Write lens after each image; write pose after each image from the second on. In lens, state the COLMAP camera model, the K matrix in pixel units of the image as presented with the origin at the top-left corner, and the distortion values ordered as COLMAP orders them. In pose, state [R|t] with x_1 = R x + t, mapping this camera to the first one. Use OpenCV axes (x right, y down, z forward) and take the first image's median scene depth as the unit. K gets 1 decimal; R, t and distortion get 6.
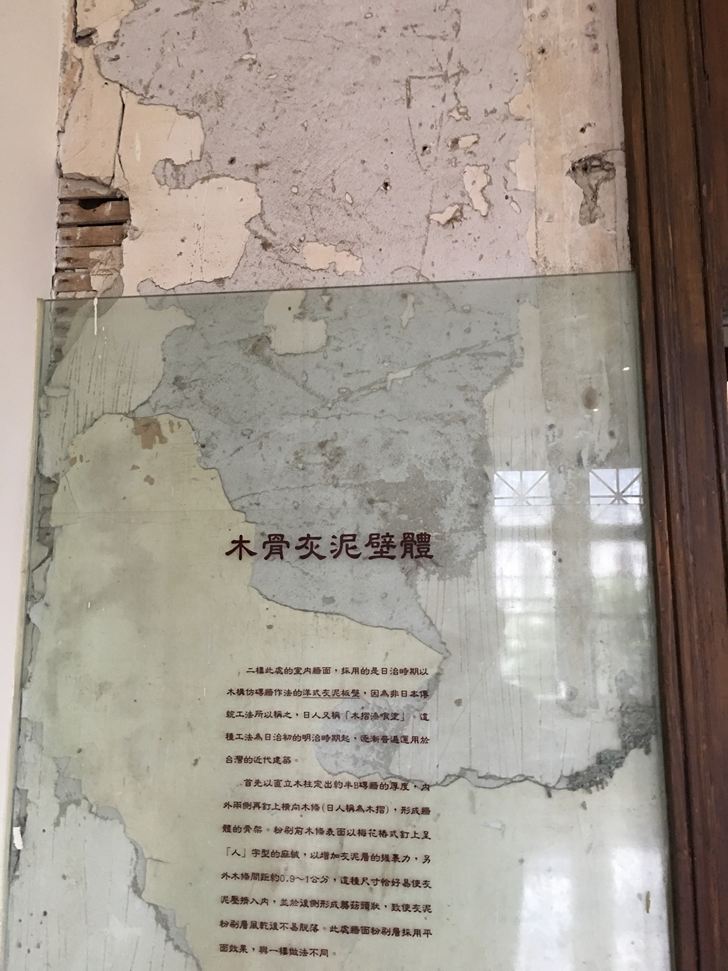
lens RADIAL K [[825.5, 0, 358.8], [0, 825.5, 490.7], [0, 0, 1]] dist [0.079056, -0.104480]
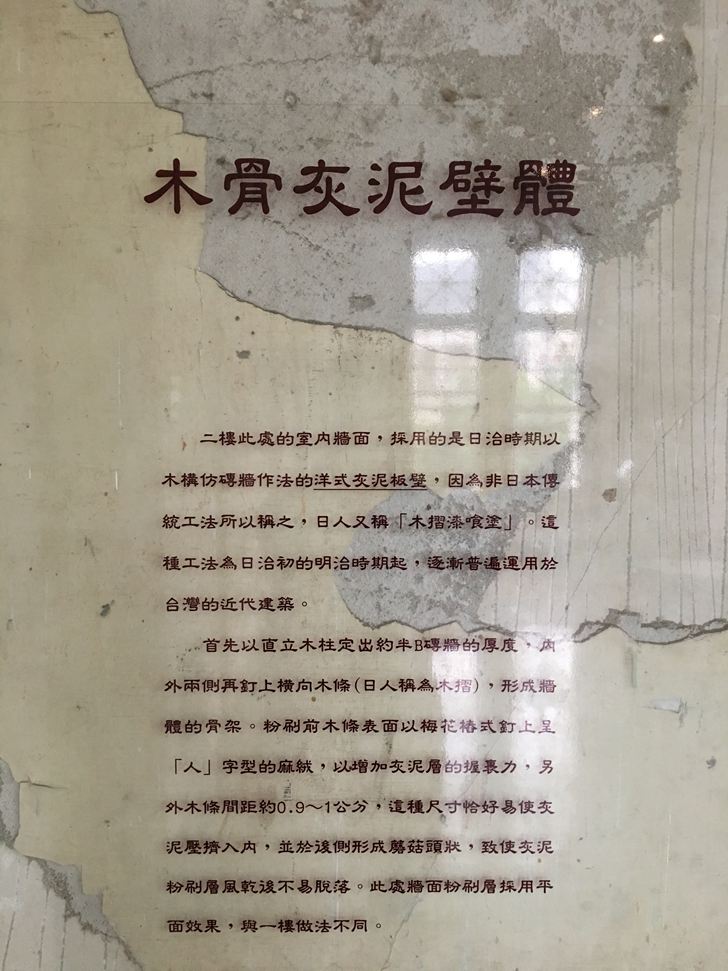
lens RADIAL K [[825.5, 0, 365.6], [0, 825.5, 489.6], [0, 0, 1]] dist [0.079056, -0.104480]
pose [[0.989268, -0.009701, 0.145788, -0.111730], [-0.024640, 0.972426, 0.231907, 0.129780], [-0.144017, -0.233010, 0.961751, 0.502089]]
